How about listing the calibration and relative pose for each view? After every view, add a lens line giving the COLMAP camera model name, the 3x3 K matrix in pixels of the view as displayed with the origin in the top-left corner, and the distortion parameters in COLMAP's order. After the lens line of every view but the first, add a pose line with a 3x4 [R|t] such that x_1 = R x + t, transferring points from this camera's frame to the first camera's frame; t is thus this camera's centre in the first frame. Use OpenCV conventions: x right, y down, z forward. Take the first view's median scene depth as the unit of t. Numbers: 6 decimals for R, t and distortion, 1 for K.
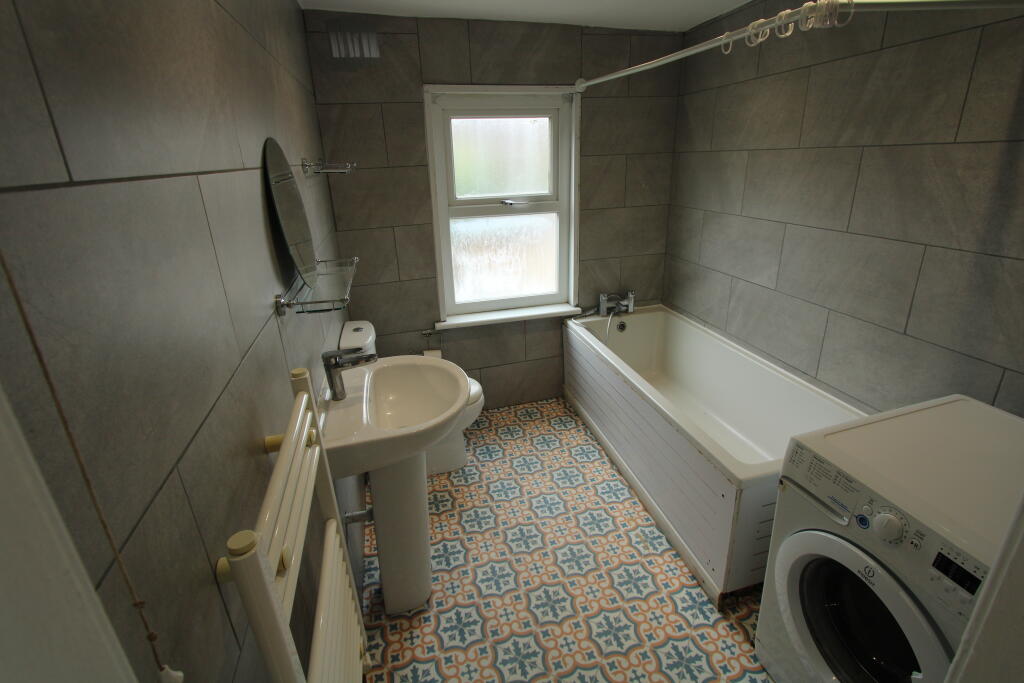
lens RADIAL K [[472.8, 0, 515.5], [0, 472.8, 335.1], [0, 0, 1]] dist [-0.018907, 0.004616]
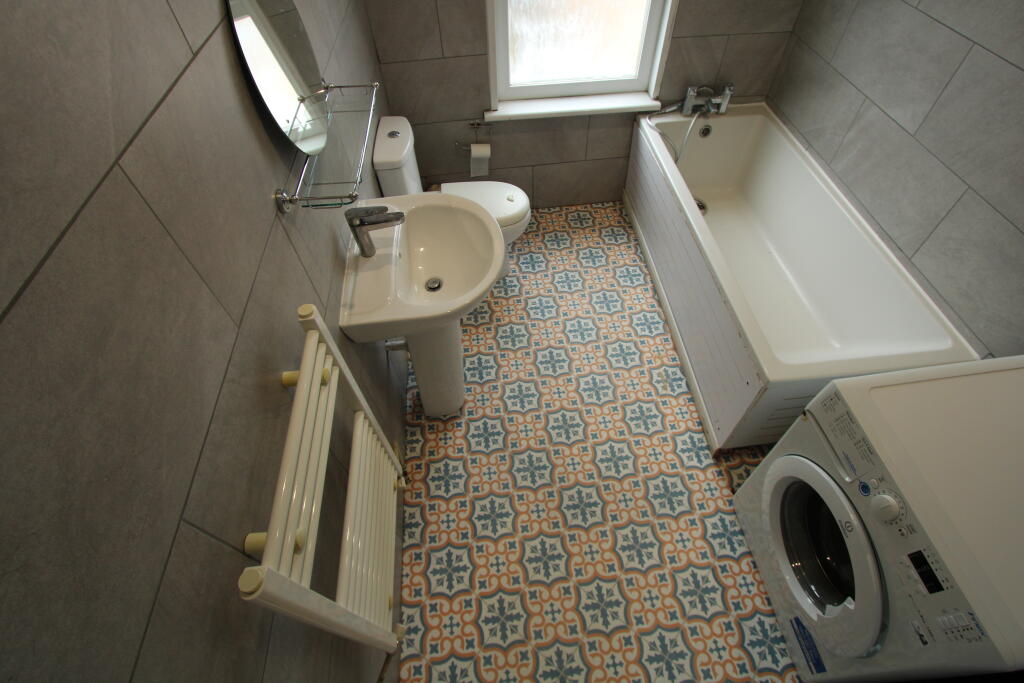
lens RADIAL K [[472.8, 0, 514.6], [0, 472.8, 341.8], [0, 0, 1]] dist [-0.018907, 0.004616]
pose [[0.987332, 0.133853, -0.085195, 0.020738], [-0.071437, 0.854459, 0.514584, -0.175788], [0.141674, -0.501979, 0.853197, 0.098672]]
